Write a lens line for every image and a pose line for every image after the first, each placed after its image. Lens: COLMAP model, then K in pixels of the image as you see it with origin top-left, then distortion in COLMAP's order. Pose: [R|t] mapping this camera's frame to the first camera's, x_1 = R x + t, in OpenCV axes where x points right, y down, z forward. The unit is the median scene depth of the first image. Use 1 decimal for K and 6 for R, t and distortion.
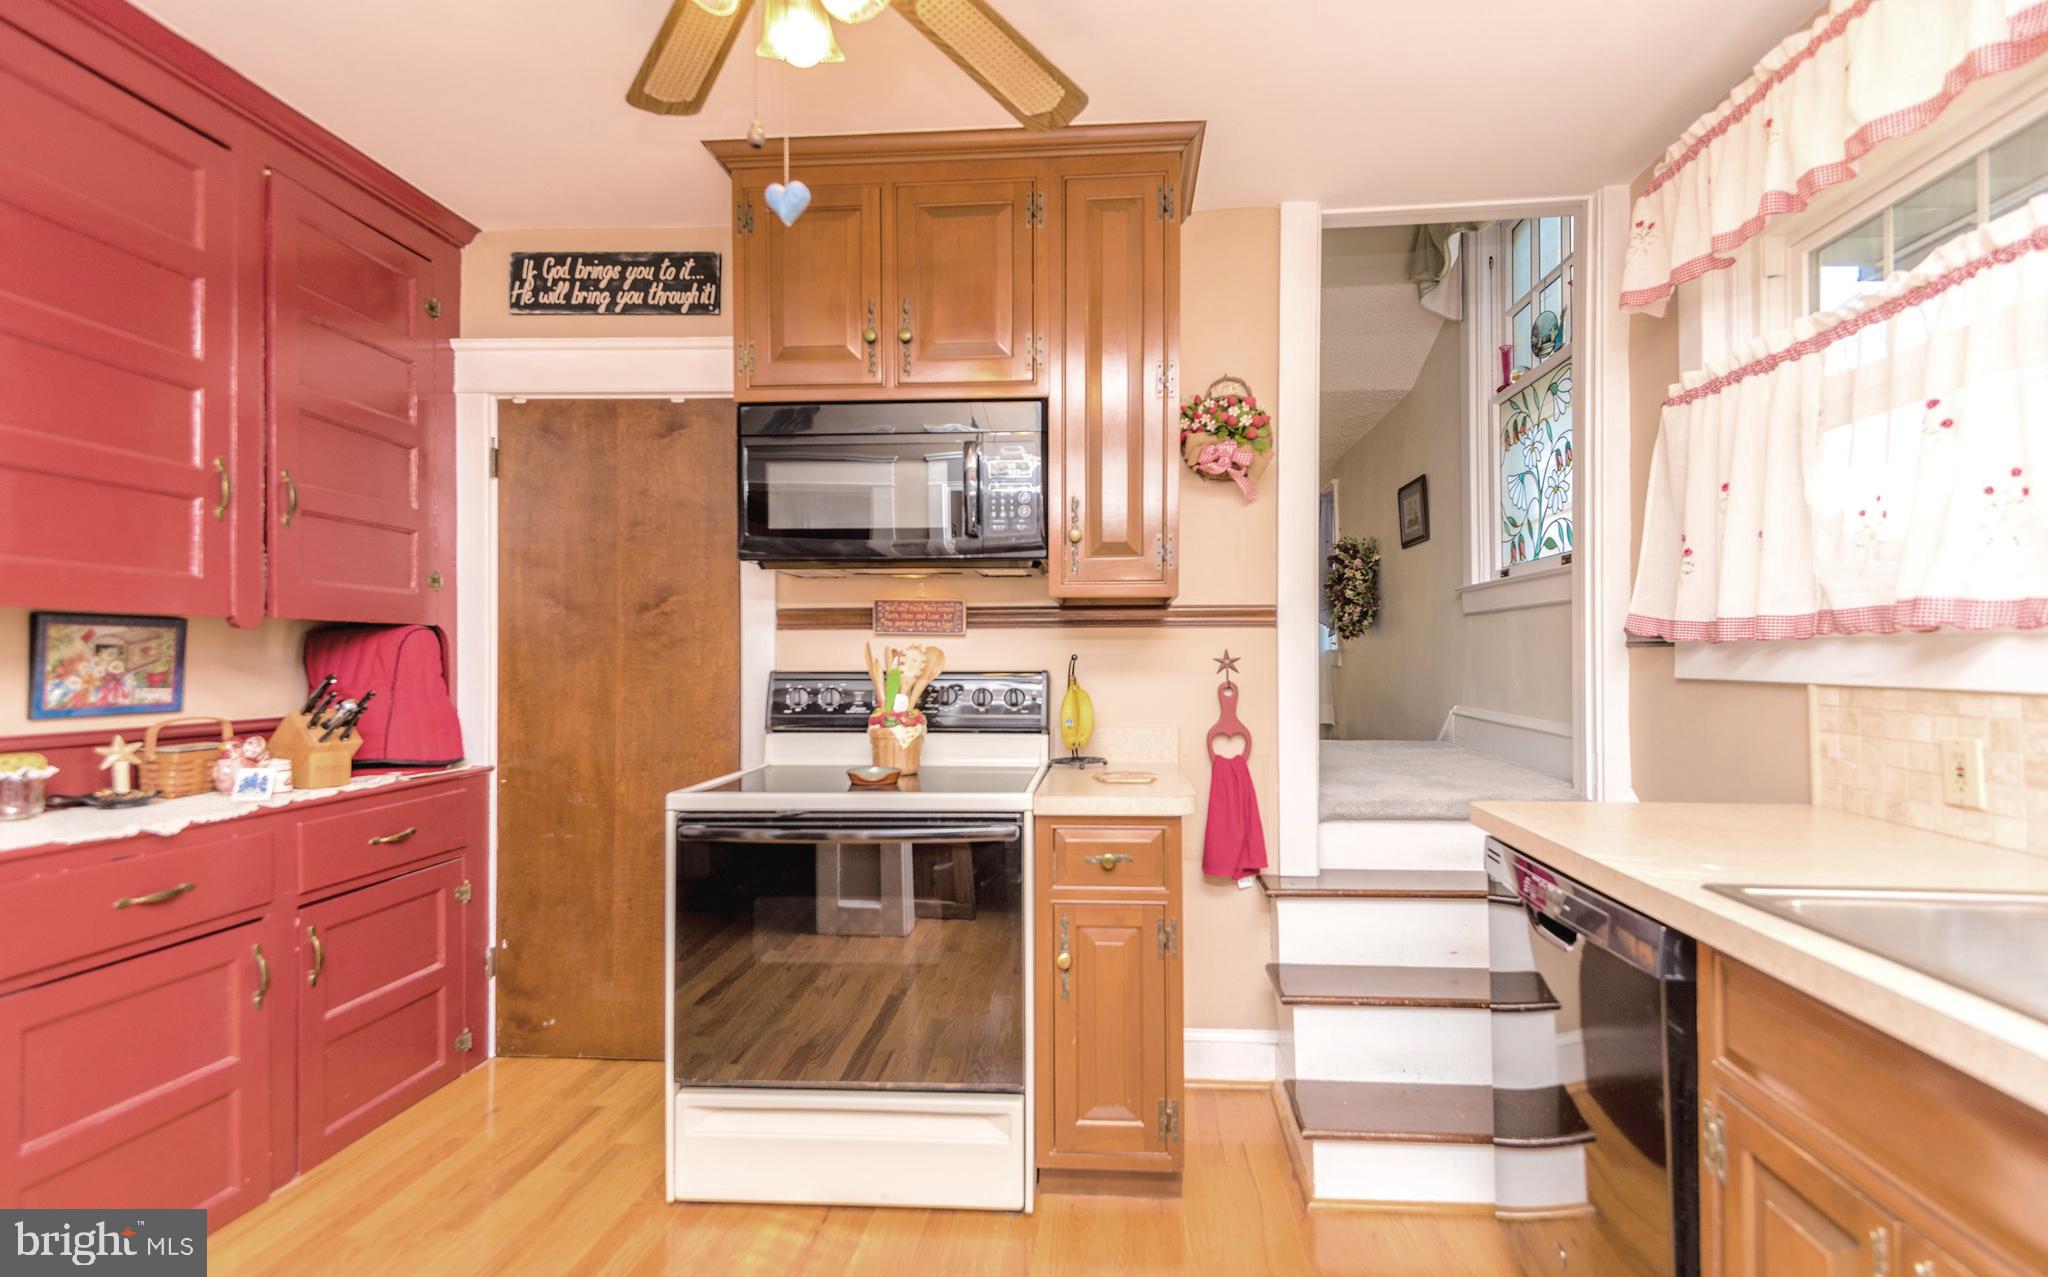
lens RADIAL K [[956.5, 0, 1024.0], [0, 956.5, 638.5], [0, 0, 1]] dist [0.048466, -0.026563]
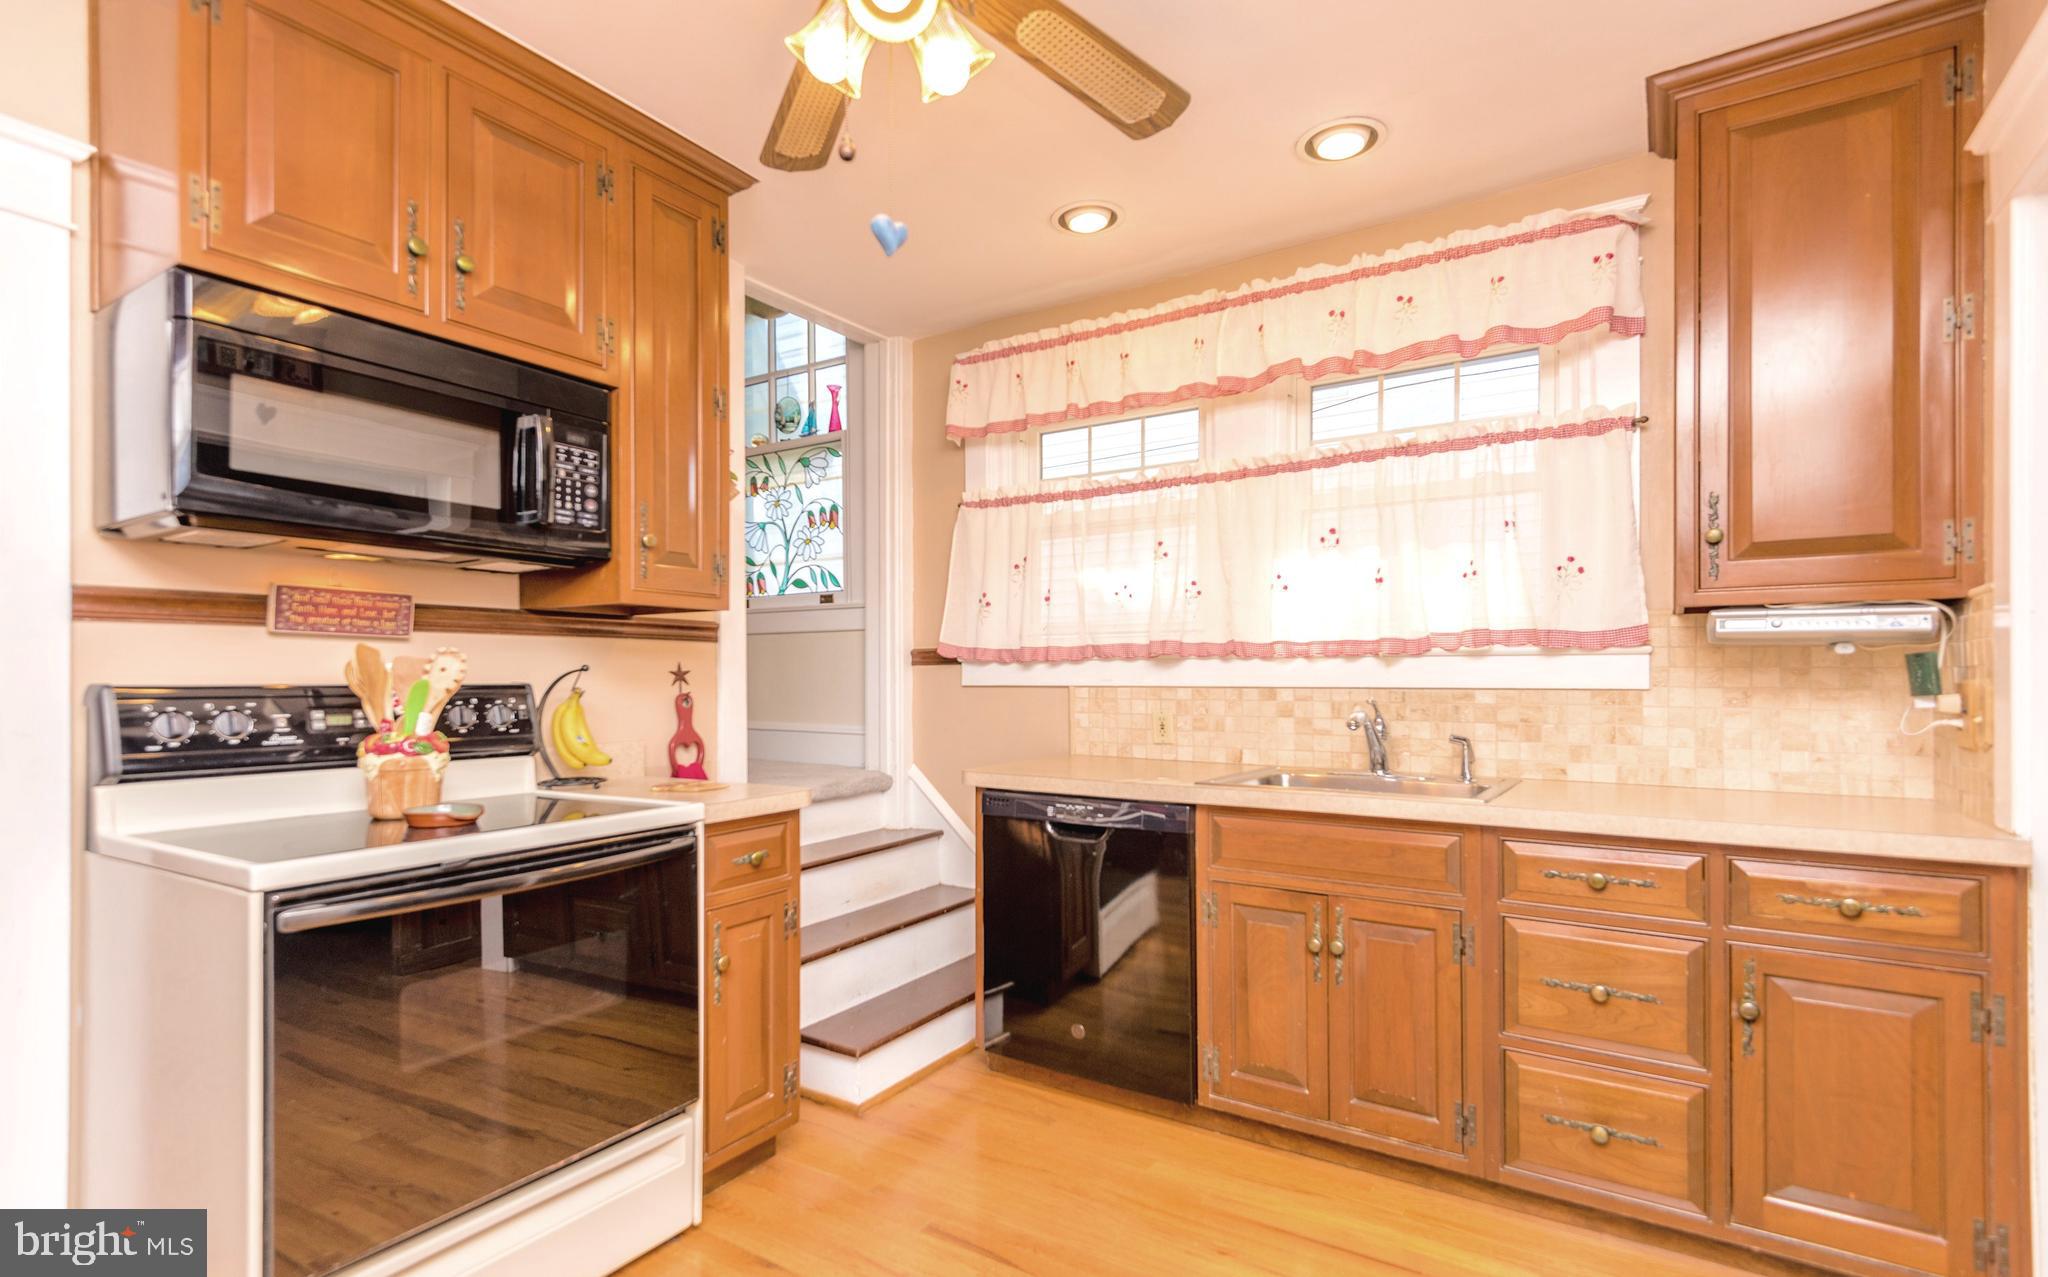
lens RADIAL K [[984.8, 0, 985.1], [0, 984.8, 664.7], [0, 0, 1]] dist [0.030005, -0.000449]
pose [[0.482910, 0.013456, 0.875567, -0.574666], [-0.016766, 0.999841, -0.006119, 0.015251], [-0.875510, -0.011725, 0.483058, 0.195469]]
